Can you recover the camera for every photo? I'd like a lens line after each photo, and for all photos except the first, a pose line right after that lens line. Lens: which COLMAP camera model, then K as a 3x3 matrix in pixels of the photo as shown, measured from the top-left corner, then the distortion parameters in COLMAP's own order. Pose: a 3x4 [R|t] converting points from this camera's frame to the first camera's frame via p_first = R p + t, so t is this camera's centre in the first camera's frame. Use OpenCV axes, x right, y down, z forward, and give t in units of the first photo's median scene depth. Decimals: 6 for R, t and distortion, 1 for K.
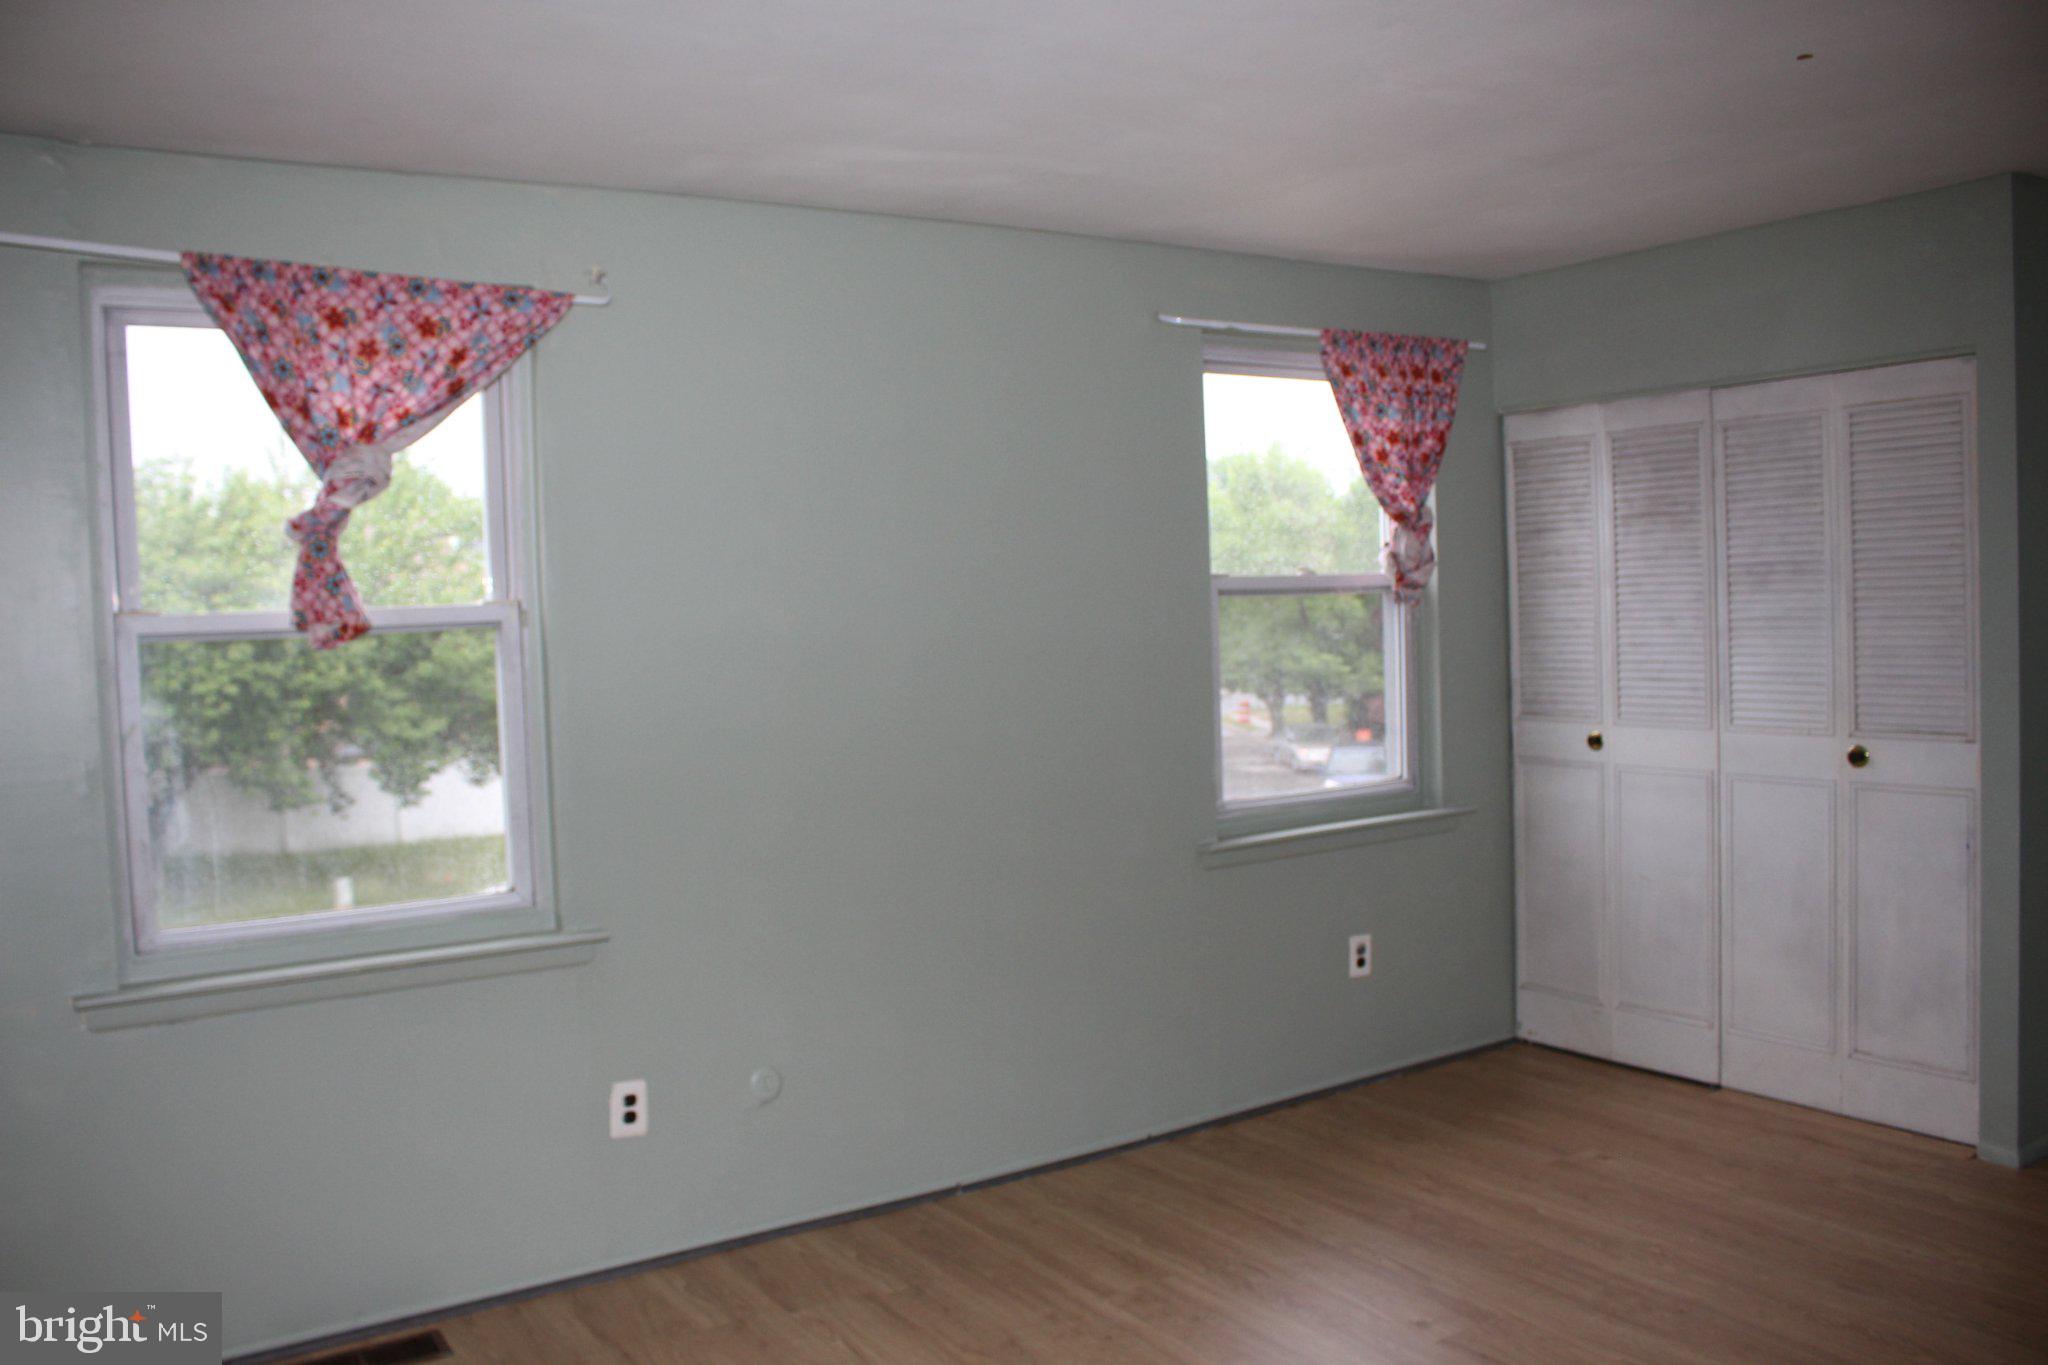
lens RADIAL K [[1695.8, 0, 1020.7], [0, 1695.8, 684.2], [0, 0, 1]] dist [-0.153038, 0.118149]
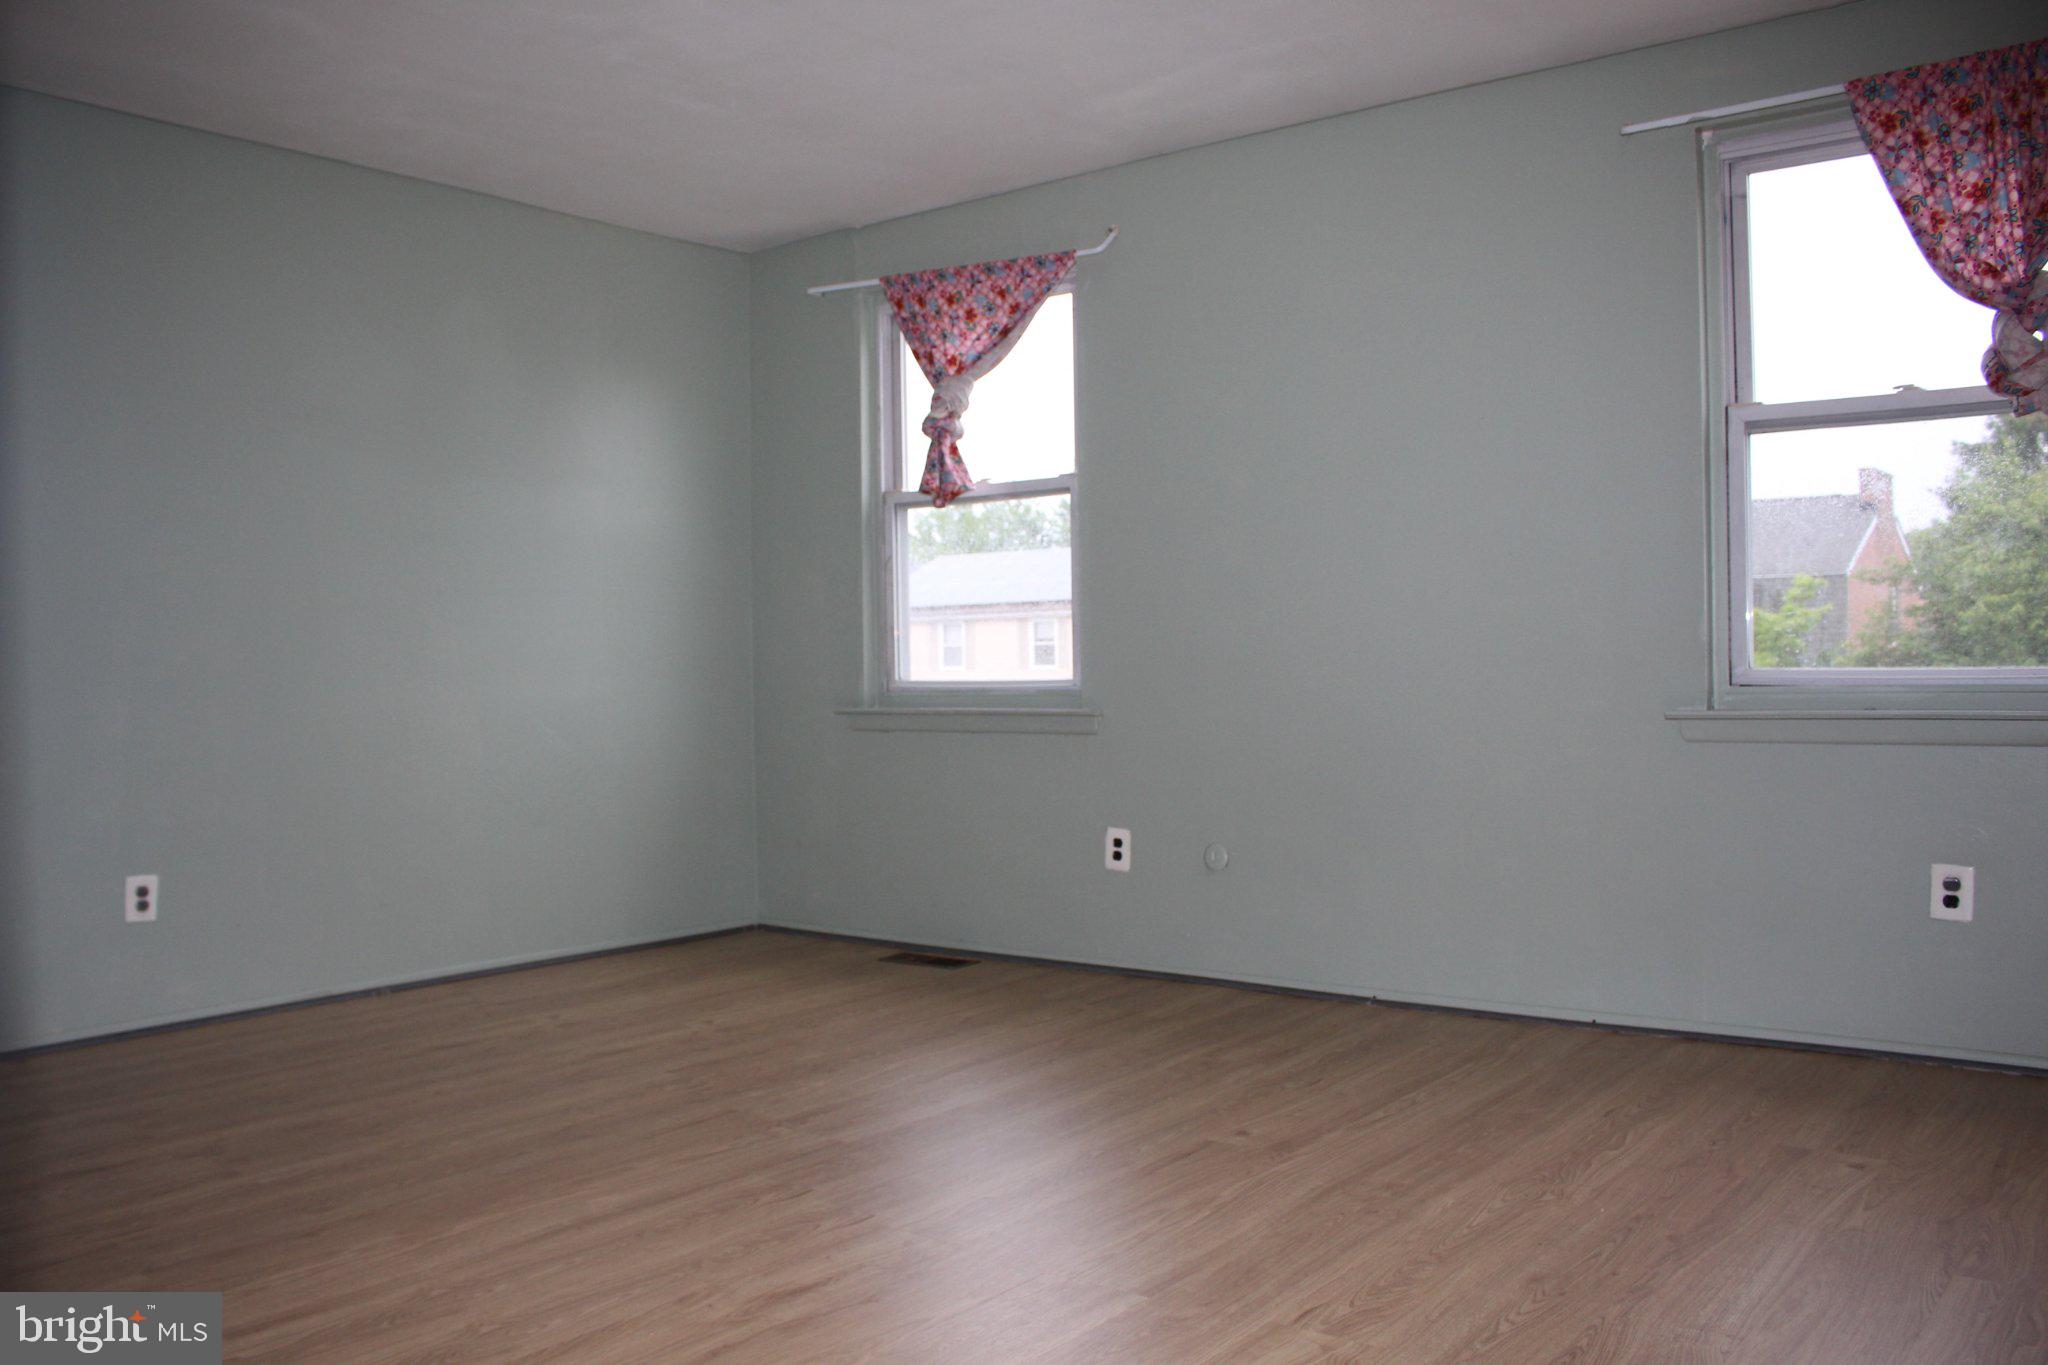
lens RADIAL K [[1695.8, 0, 1019.4], [0, 1695.8, 680.4], [0, 0, 1]] dist [-0.153038, 0.118149]
pose [[0.307418, 0.035655, -0.950906, 1.118162], [-0.045651, 0.998700, 0.022688, 0.101996], [0.950479, 0.036435, 0.308646, 0.551787]]
